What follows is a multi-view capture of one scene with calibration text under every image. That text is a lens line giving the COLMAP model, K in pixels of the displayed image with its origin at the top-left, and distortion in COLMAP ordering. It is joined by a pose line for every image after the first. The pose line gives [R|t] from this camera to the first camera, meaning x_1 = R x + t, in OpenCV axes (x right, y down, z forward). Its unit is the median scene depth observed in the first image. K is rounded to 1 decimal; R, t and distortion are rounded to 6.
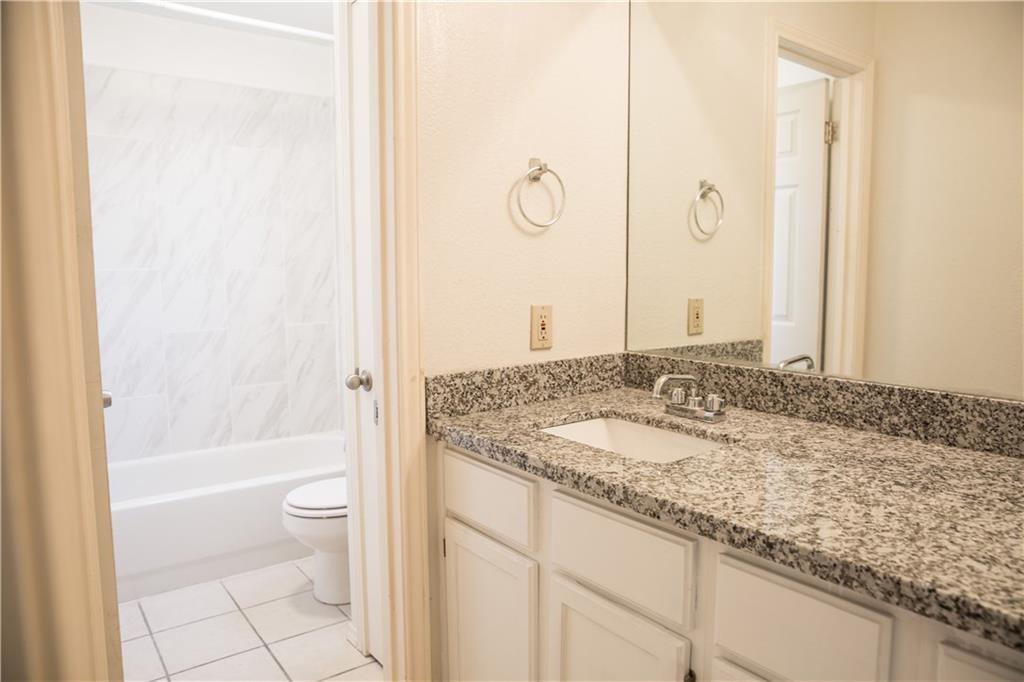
lens RADIAL K [[694.0, 0, 514.7], [0, 694.0, 343.1], [0, 0, 1]] dist [-0.112873, 0.081939]
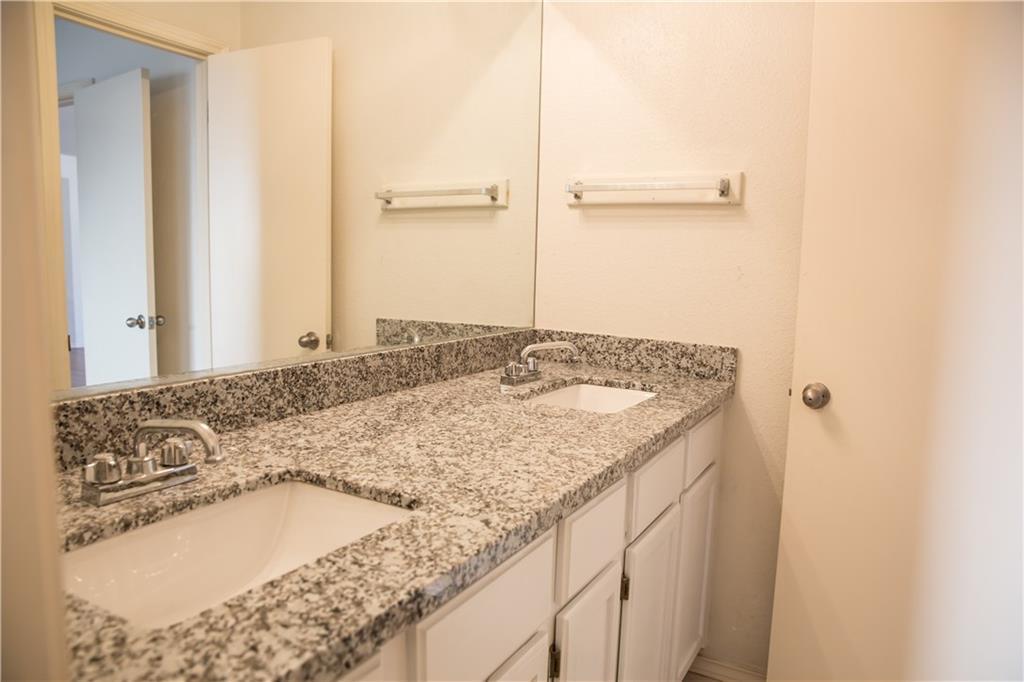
lens RADIAL K [[694.0, 0, 514.7], [0, 694.0, 343.1], [0, 0, 1]] dist [-0.112873, 0.081939]
pose [[-0.390715, -0.116708, 0.913083, -0.442068], [0.077221, 0.984278, 0.158852, -0.097961], [-0.917267, 0.132575, -0.375560, 1.035188]]
